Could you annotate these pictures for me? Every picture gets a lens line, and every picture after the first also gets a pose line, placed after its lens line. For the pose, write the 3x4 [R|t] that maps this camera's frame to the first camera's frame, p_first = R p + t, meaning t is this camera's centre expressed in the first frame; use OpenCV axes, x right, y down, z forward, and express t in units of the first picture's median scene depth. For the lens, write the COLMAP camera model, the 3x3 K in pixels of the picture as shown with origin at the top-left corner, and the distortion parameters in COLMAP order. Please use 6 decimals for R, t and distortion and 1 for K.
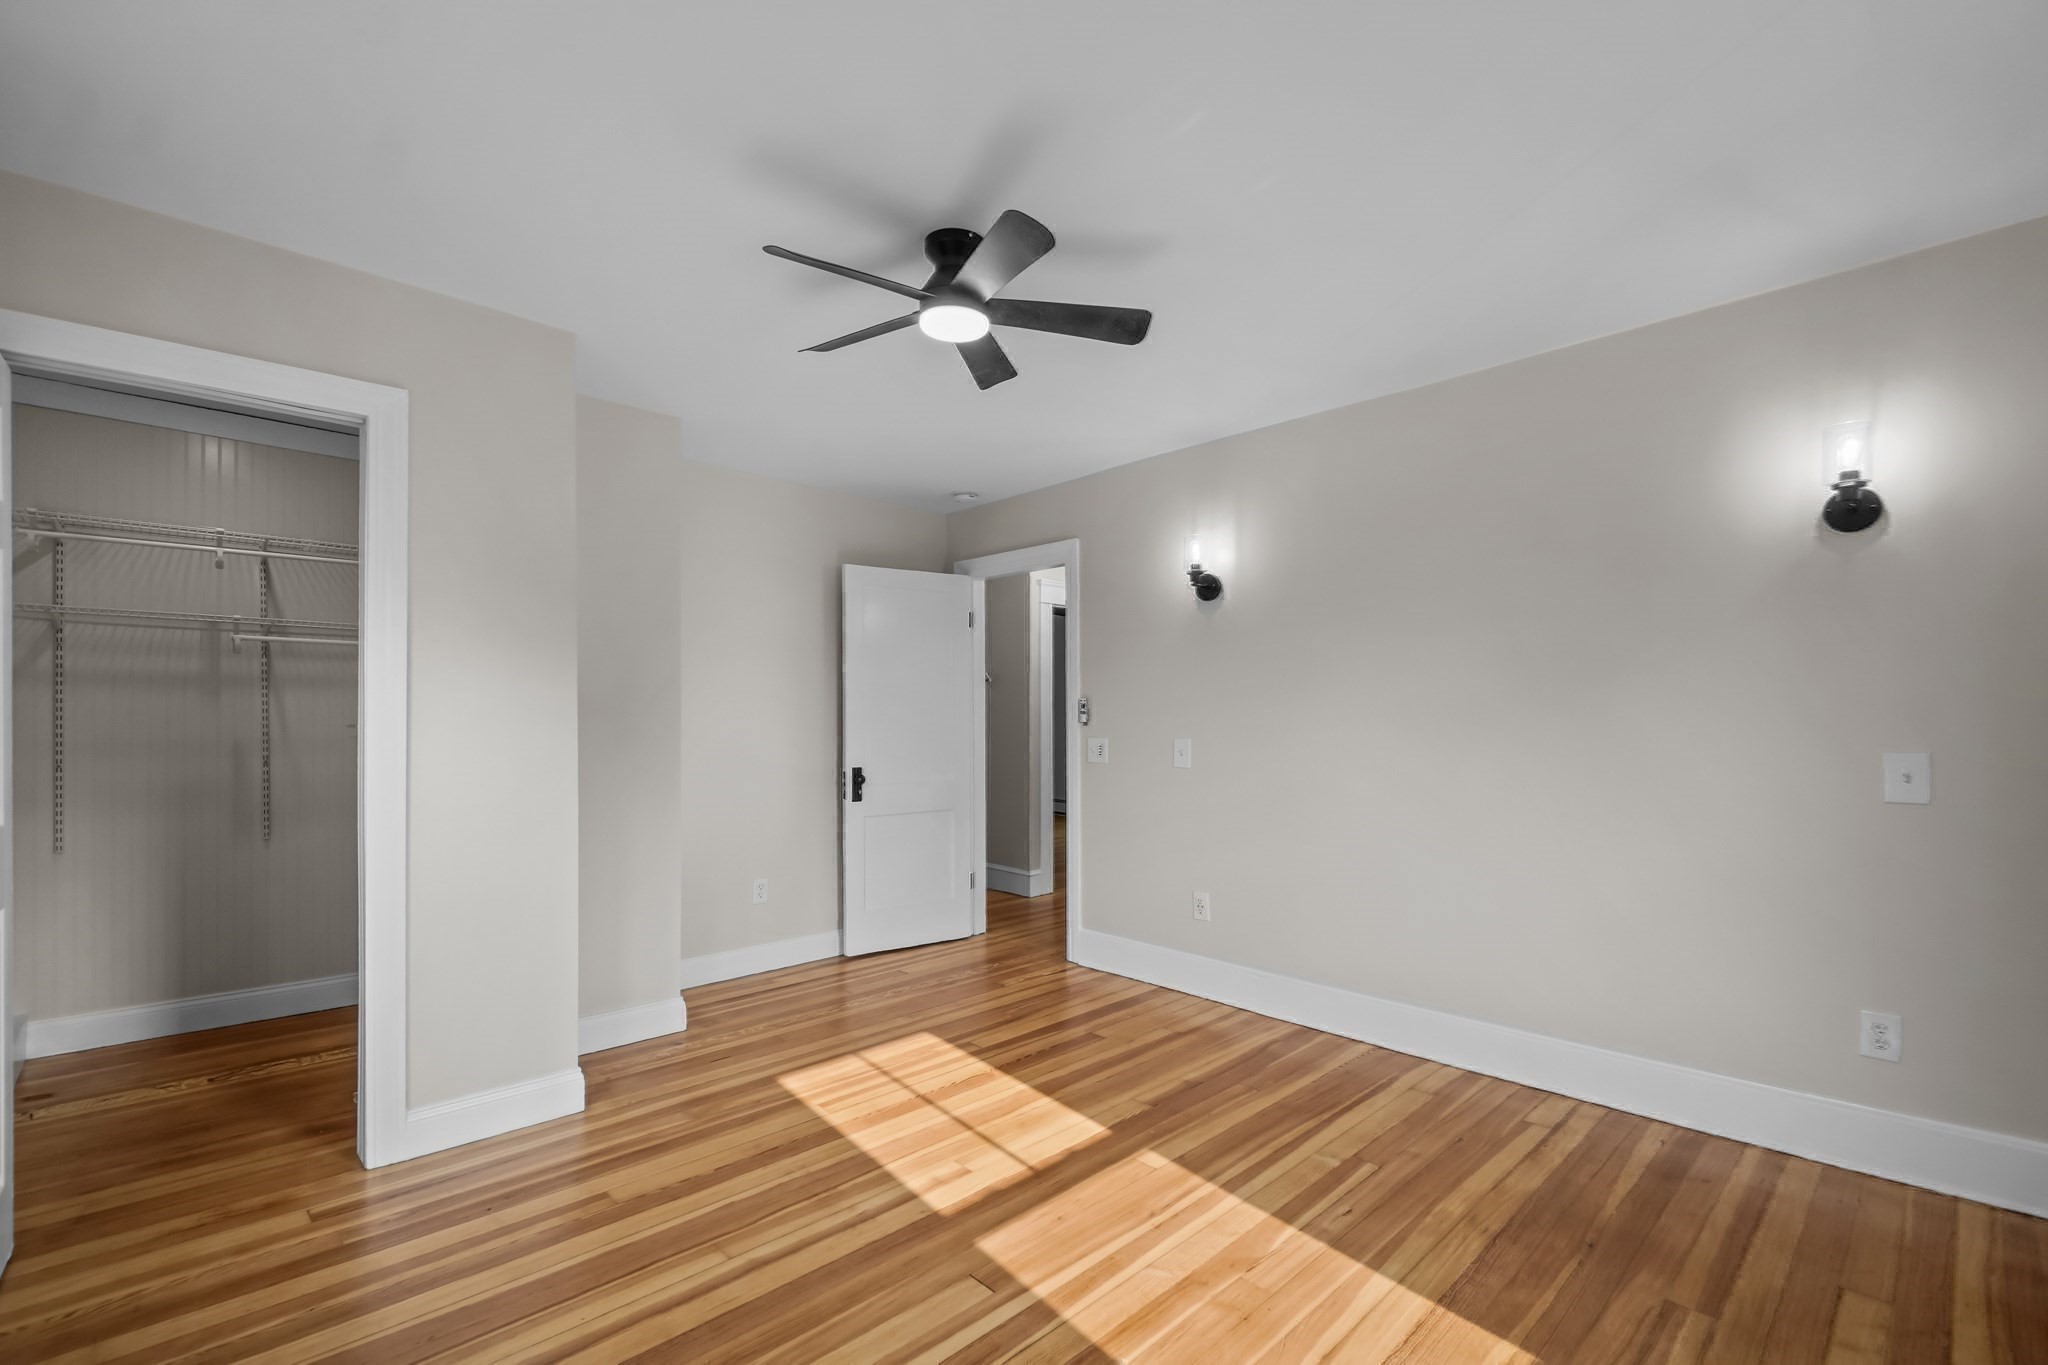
lens RADIAL K [[907.2, 0, 1012.3], [0, 907.2, 708.9], [0, 0, 1]] dist [-0.001350, -0.000278]
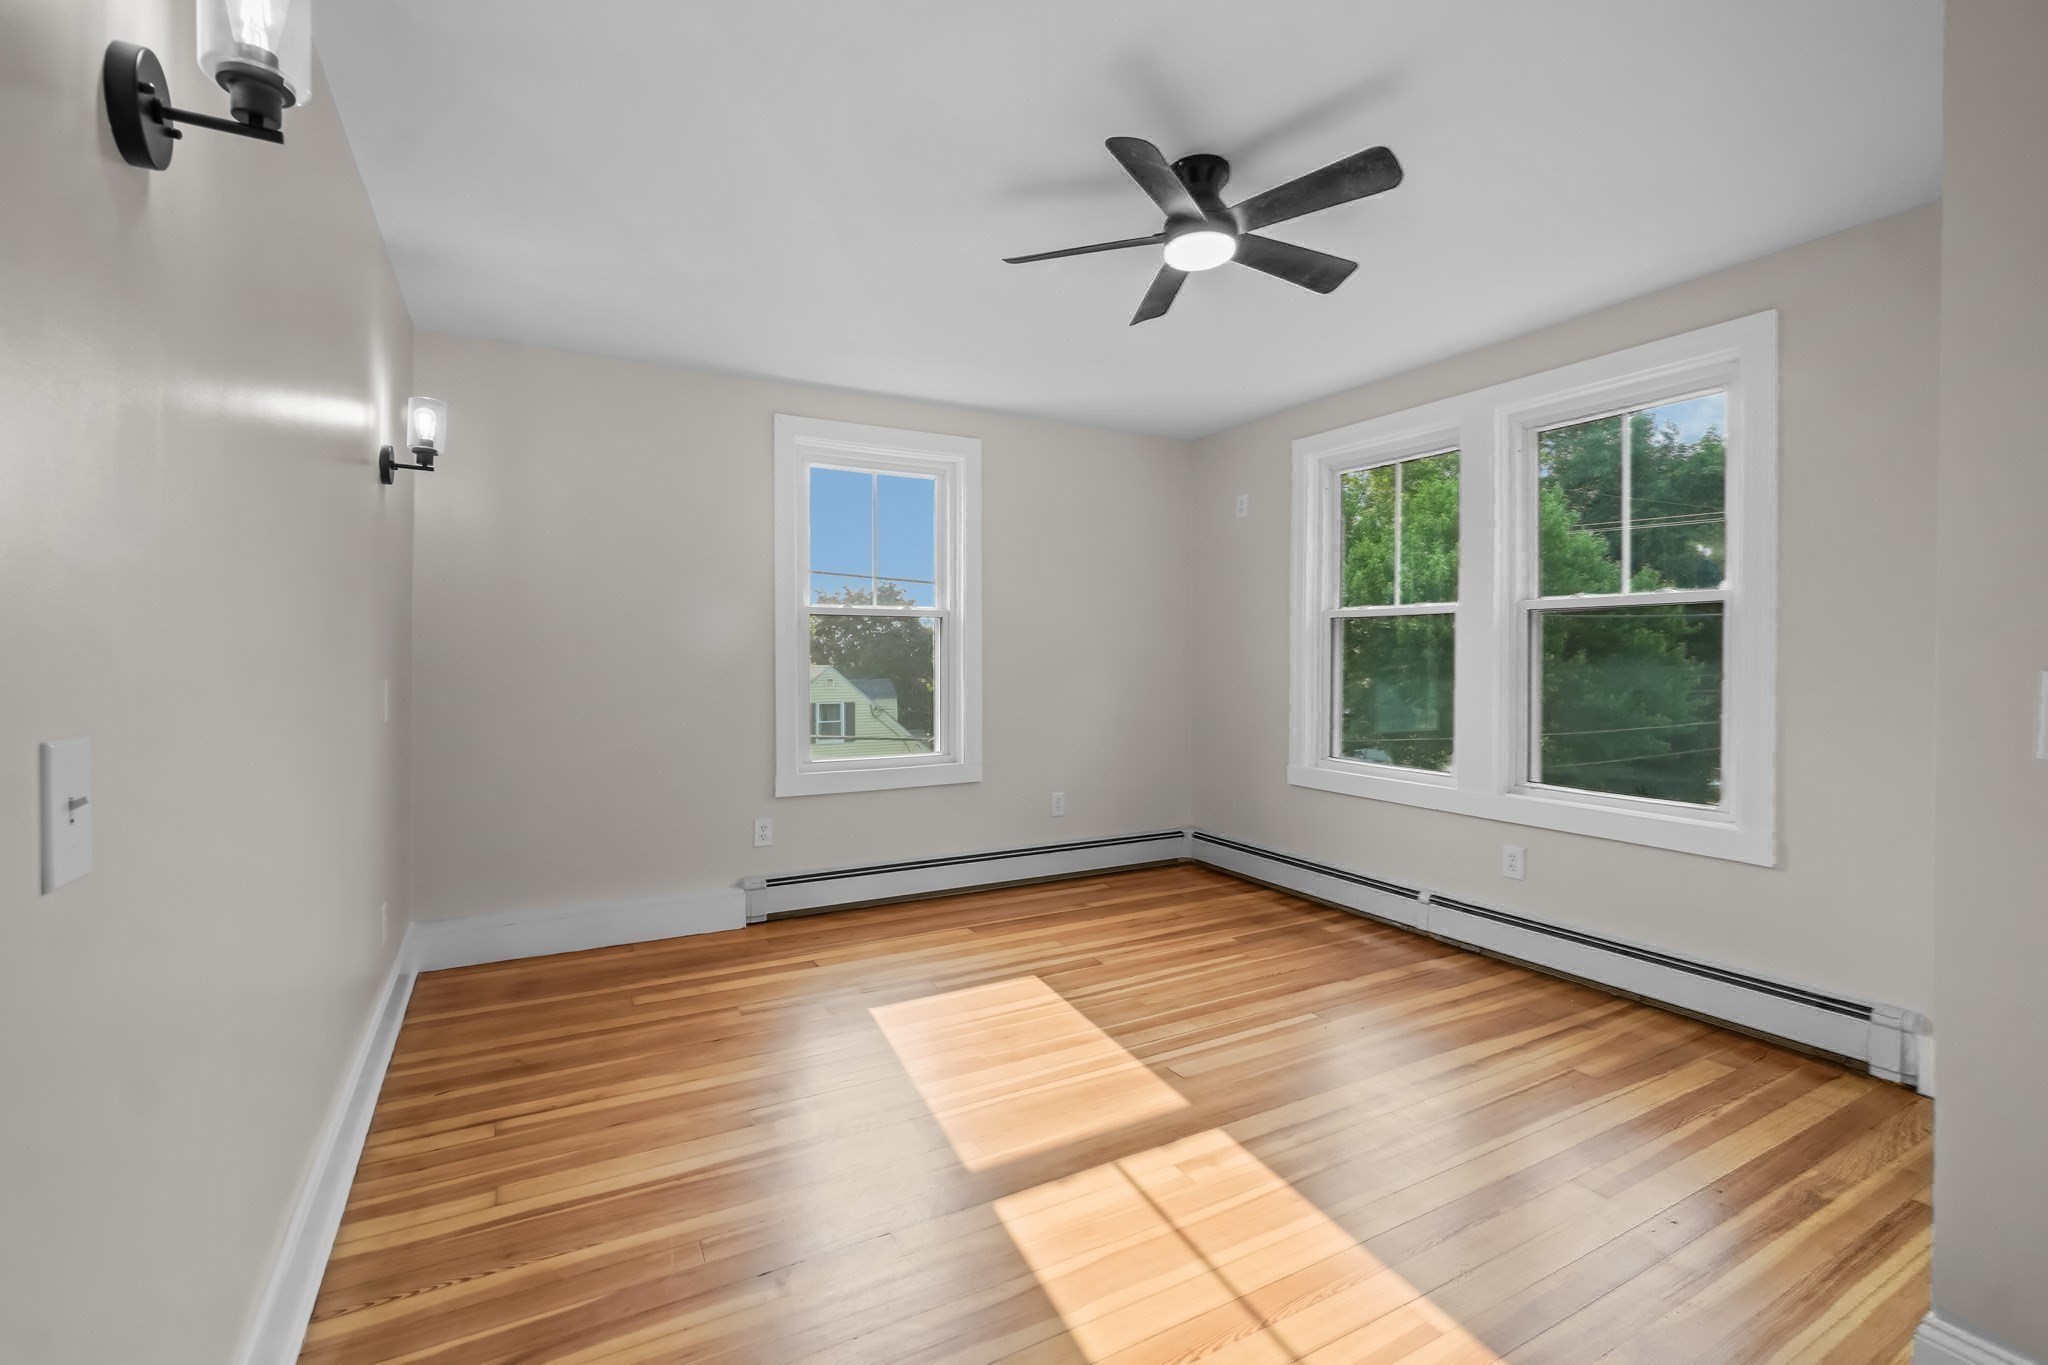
lens RADIAL K [[903.8, 0, 1016.1], [0, 903.8, 685.3], [0, 0, 1]] dist [-0.002044, -0.001009]
pose [[-0.965206, 0.000019, 0.261489, -0.110911], [0.006878, 0.999656, 0.025318, 0.032164], [-0.261399, 0.026236, -0.964874, 1.759893]]
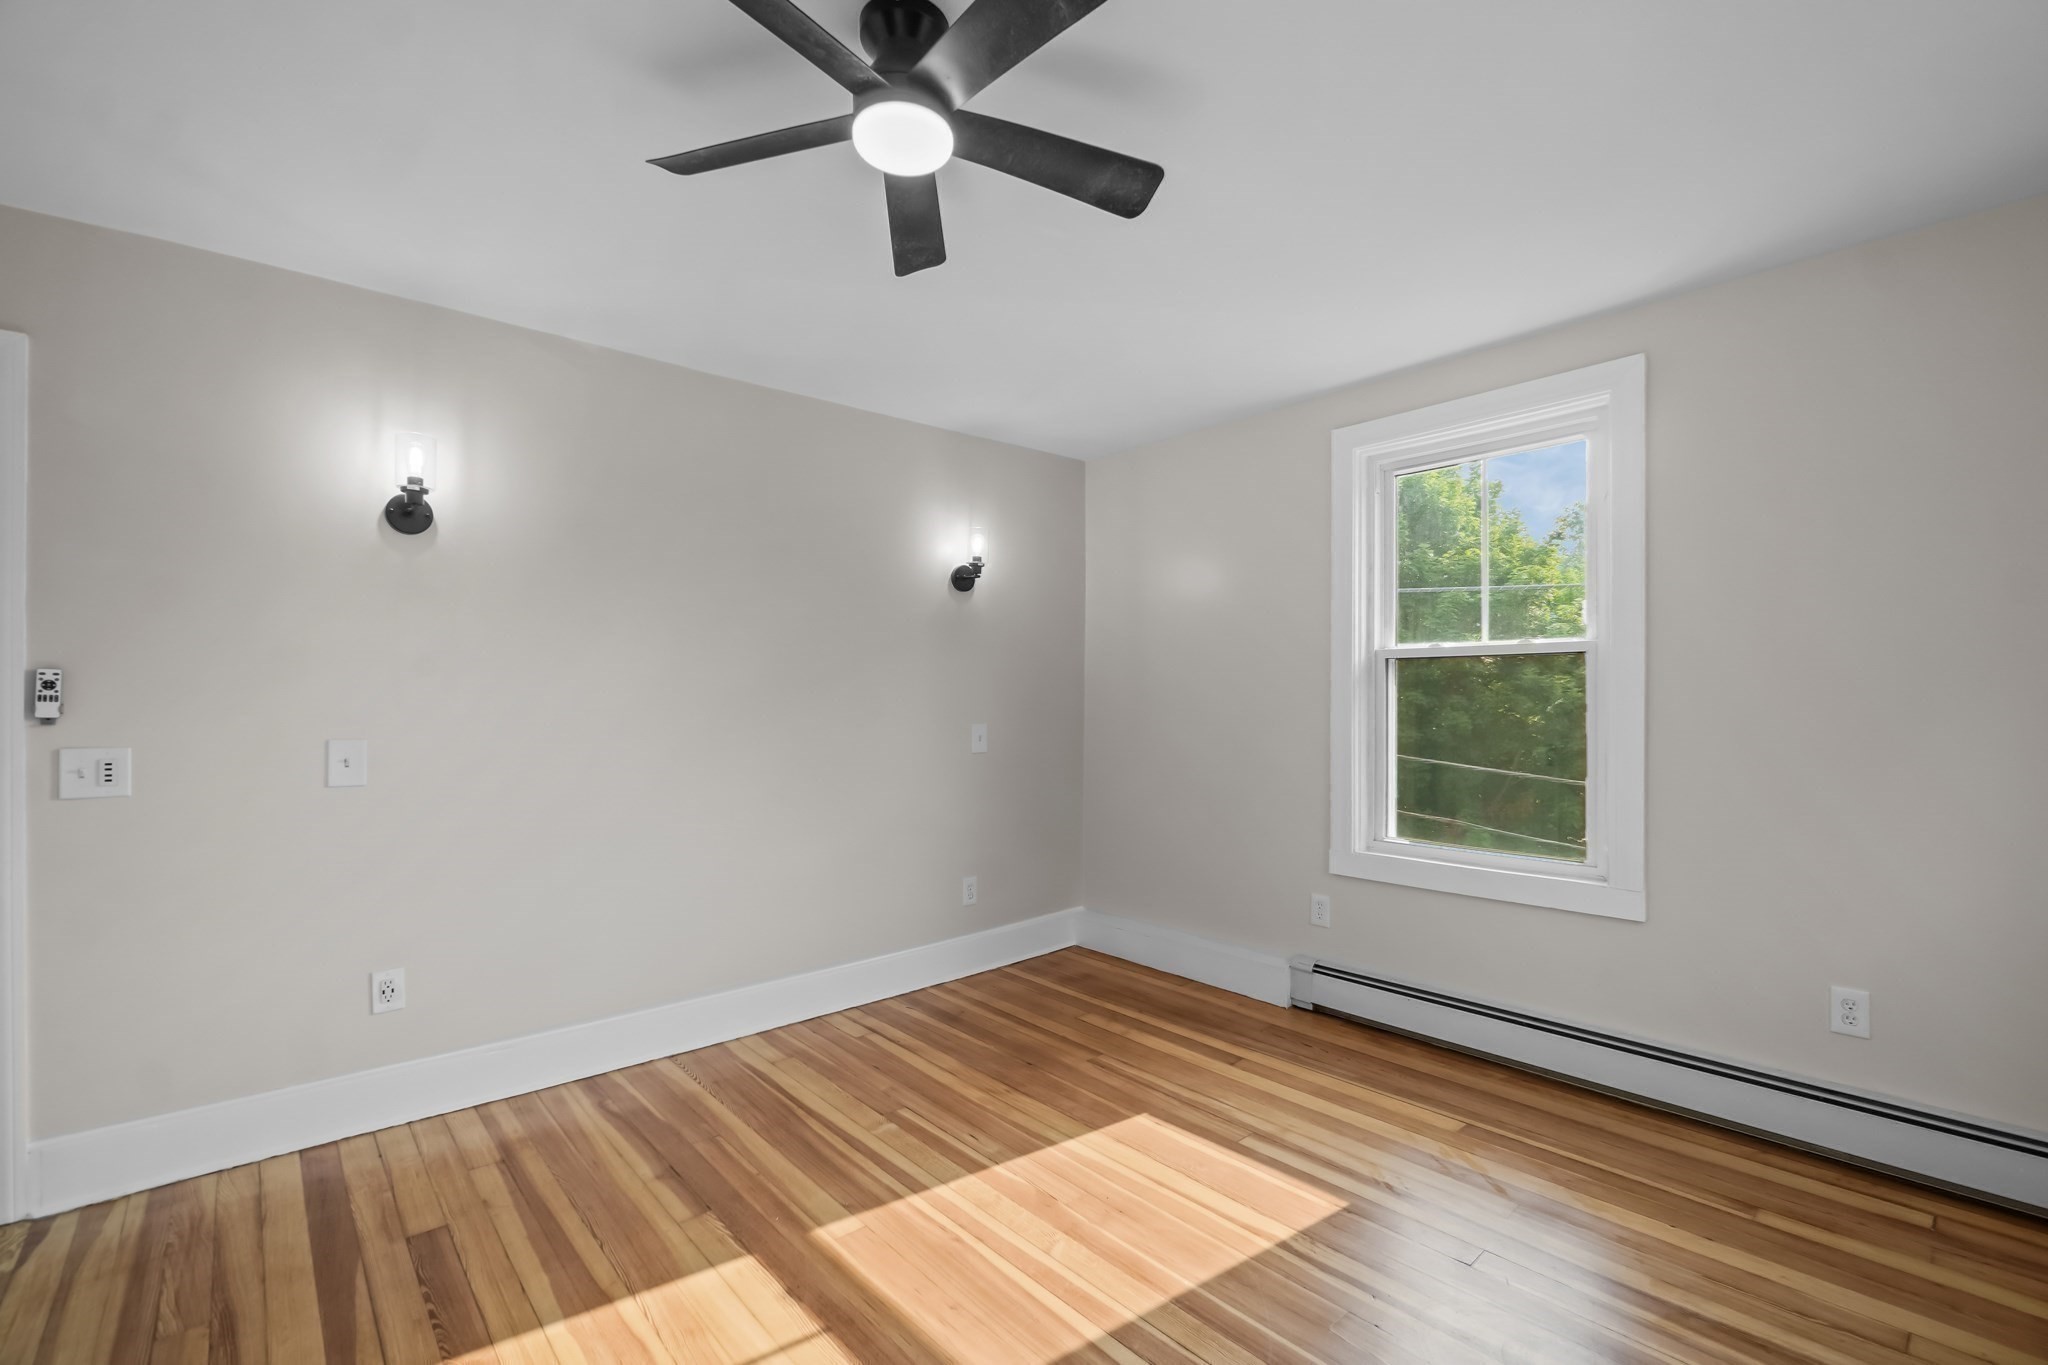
lens RADIAL K [[884.5, 0, 1021.7], [0, 884.5, 721.5], [0, 0, 1]] dist [-0.001776, -0.000466]
pose [[0.038186, -0.019599, 0.999078, -0.634502], [-0.002884, 0.999801, 0.019723, 0.010007], [-0.999267, -0.003634, 0.038122, 0.785774]]
